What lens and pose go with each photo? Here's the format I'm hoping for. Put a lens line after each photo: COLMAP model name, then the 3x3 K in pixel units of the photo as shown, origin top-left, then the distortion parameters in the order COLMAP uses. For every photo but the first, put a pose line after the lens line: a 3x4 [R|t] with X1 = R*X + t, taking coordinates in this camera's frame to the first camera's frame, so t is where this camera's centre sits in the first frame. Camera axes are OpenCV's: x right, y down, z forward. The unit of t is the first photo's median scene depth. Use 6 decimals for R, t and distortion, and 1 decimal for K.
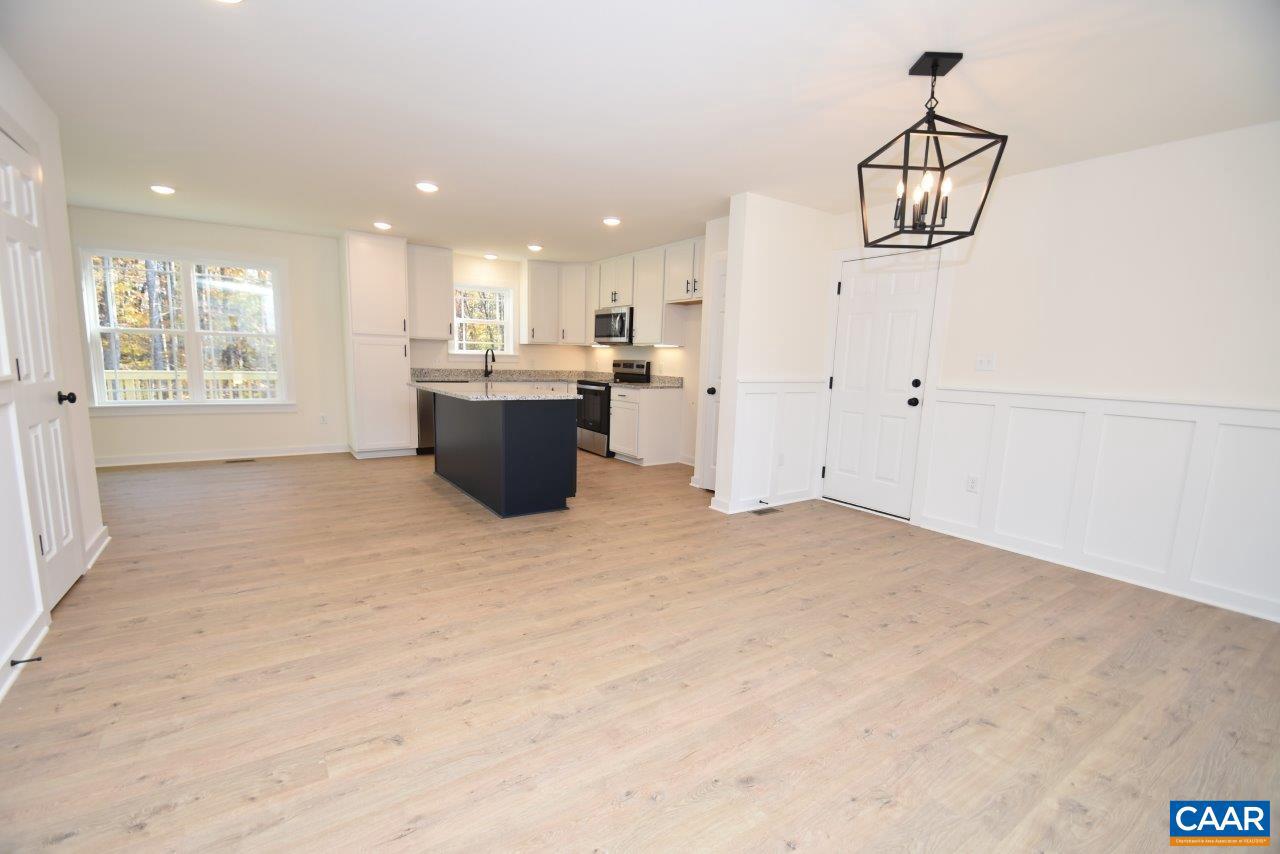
lens RADIAL K [[562.5, 0, 630.7], [0, 562.5, 448.3], [0, 0, 1]] dist [-0.004454, -0.003554]
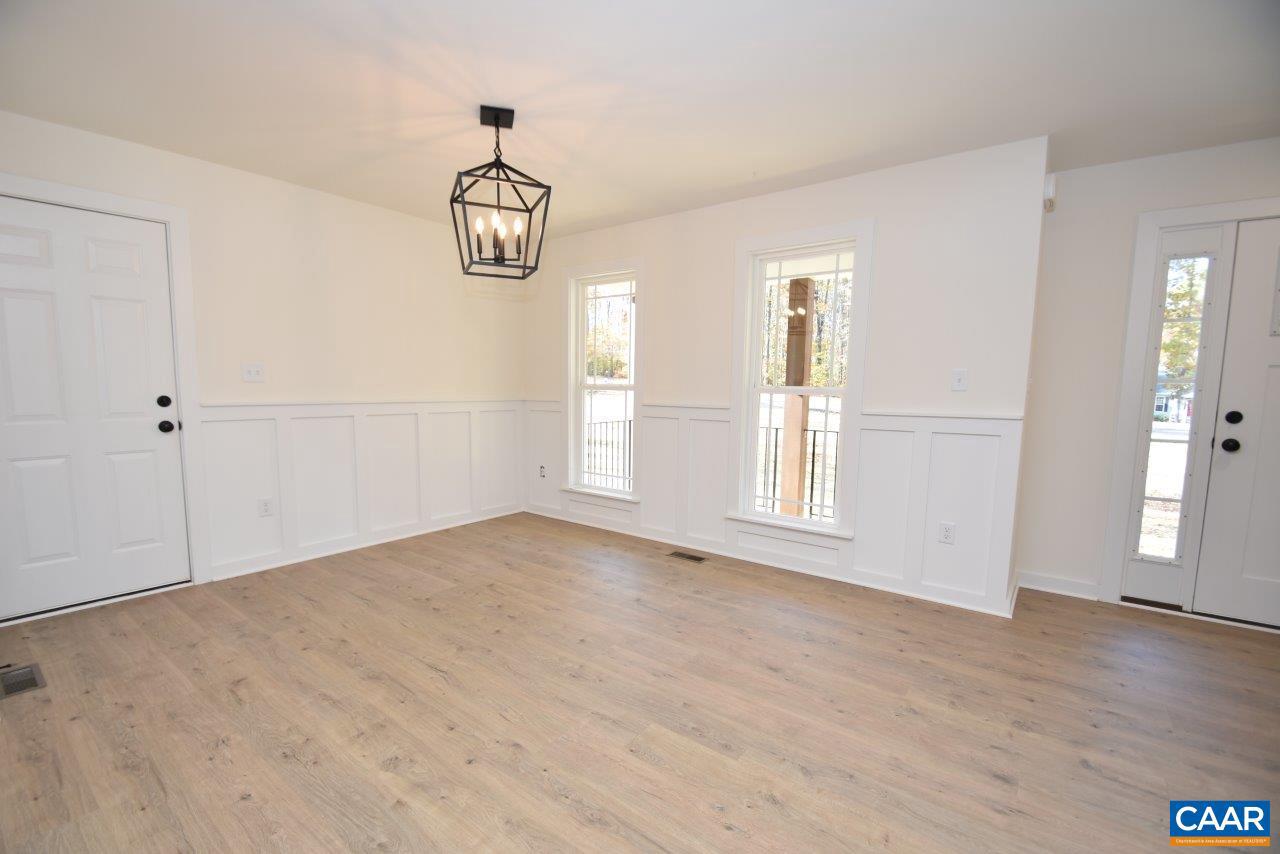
lens RADIAL K [[562.5, 0, 620.1], [0, 562.5, 438.8], [0, 0, 1]] dist [-0.004454, -0.003554]
pose [[-0.311277, -0.126093, 0.941917, -0.372934], [0.129062, 0.976366, 0.173356, -0.116492], [-0.941514, 0.175527, -0.287647, 0.646953]]
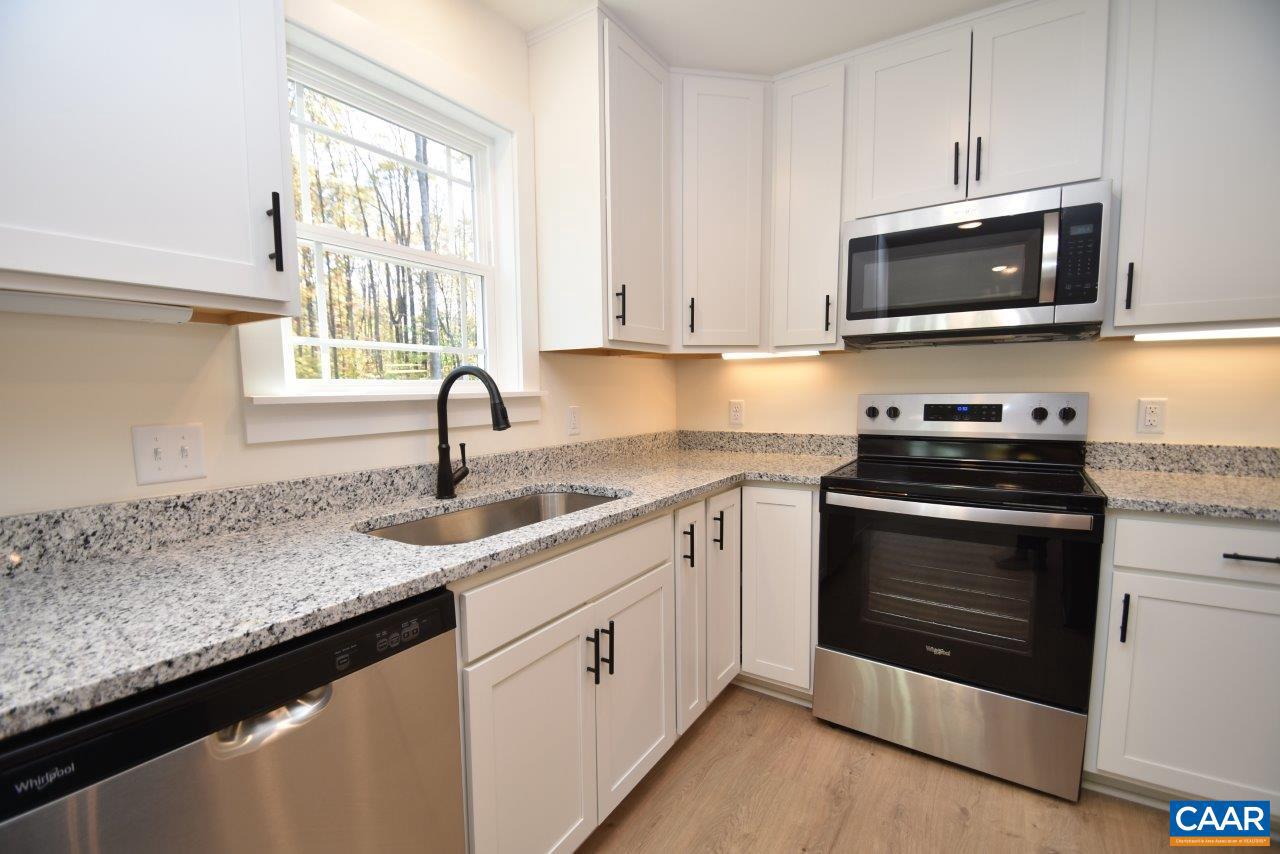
lens RADIAL K [[562.5, 0, 618.2], [0, 562.5, 450.6], [0, 0, 1]] dist [-0.004454, -0.003554]
pose [[0.934019, -0.070401, 0.350218, -0.466641], [0.092056, 0.994711, -0.045552, -0.221460], [-0.345159, 0.074786, 0.935560, 1.326163]]
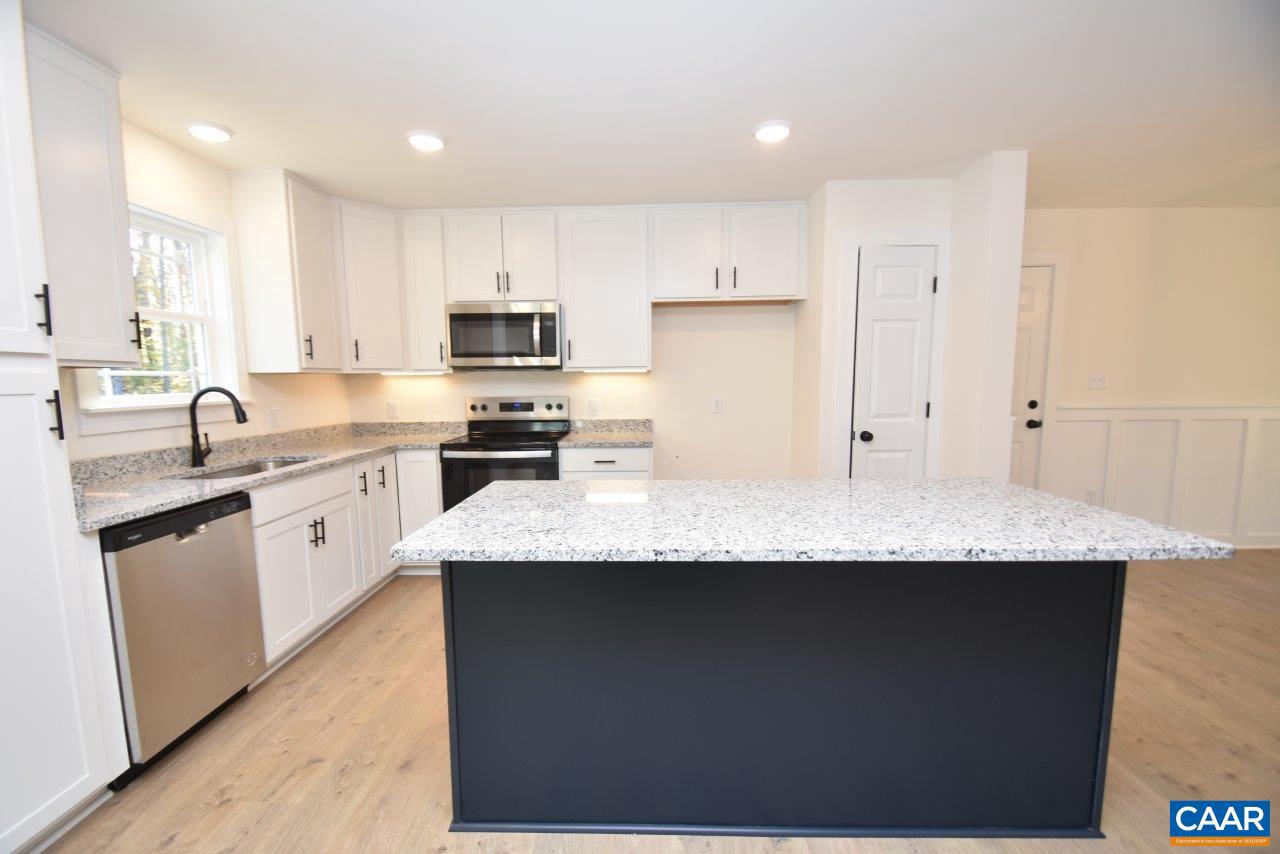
lens RADIAL K [[562.5, 0, 637.9], [0, 562.5, 446.3], [0, 0, 1]] dist [-0.004454, -0.003554]
pose [[0.582611, -0.121067, 0.803683, -0.658329], [0.159233, 0.986683, 0.033202, -0.182623], [-0.797000, 0.108629, 0.594131, 0.963032]]
